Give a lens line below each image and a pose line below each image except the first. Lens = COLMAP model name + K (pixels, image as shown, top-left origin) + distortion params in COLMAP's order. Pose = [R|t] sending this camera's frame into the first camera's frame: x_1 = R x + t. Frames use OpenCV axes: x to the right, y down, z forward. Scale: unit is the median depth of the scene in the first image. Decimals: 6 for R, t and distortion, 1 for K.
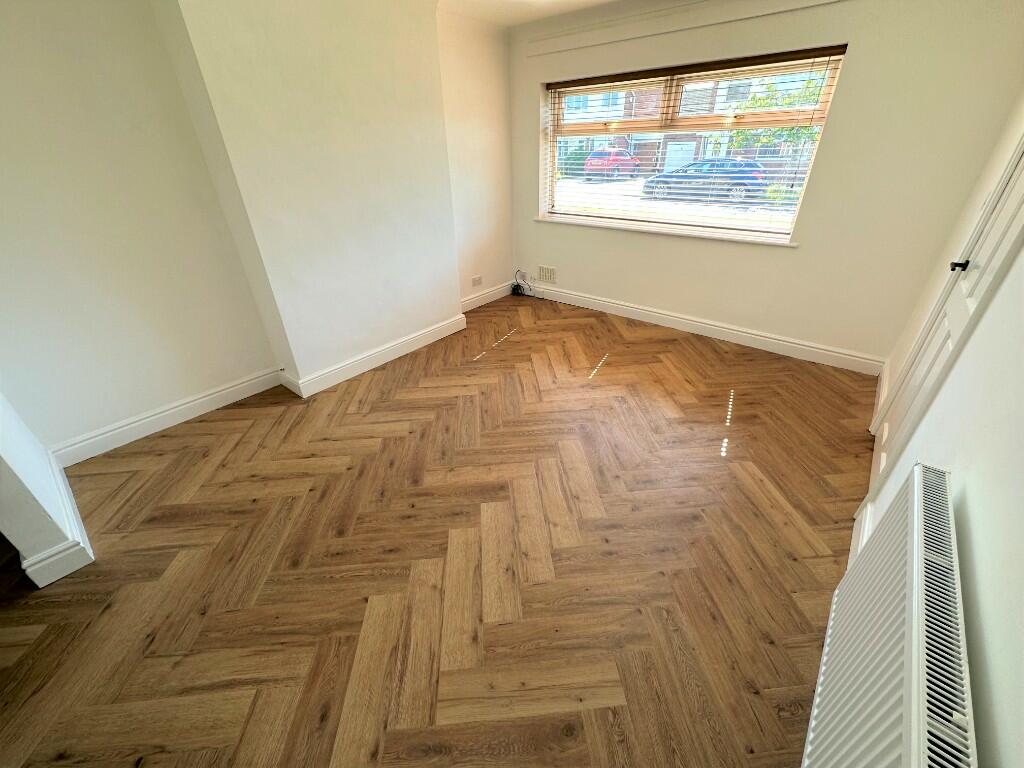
lens RADIAL K [[408.5, 0, 510.5], [0, 408.5, 378.3], [0, 0, 1]] dist [-0.001173, 0.001031]
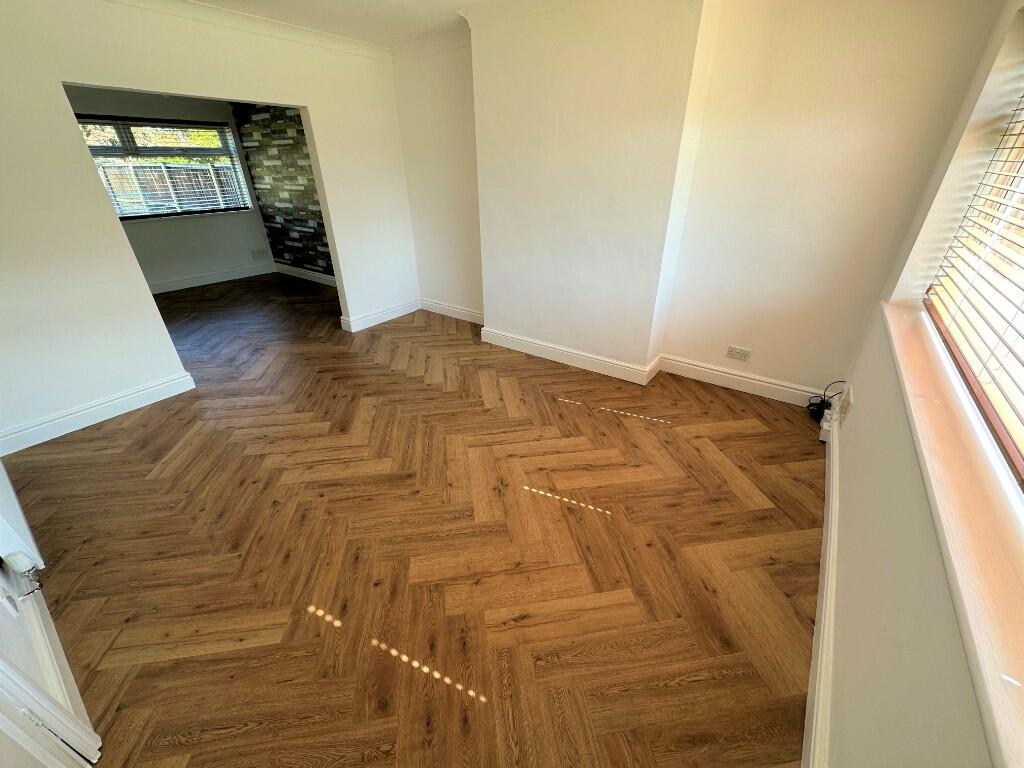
lens RADIAL K [[408.5, 0, 514.0], [0, 408.5, 381.9], [0, 0, 1]] dist [-0.001173, 0.001031]
pose [[0.079569, 0.489461, -0.868388, 0.854329], [-0.485045, 0.780075, 0.395240, -0.493144], [0.870862, 0.389758, 0.299480, 0.837919]]
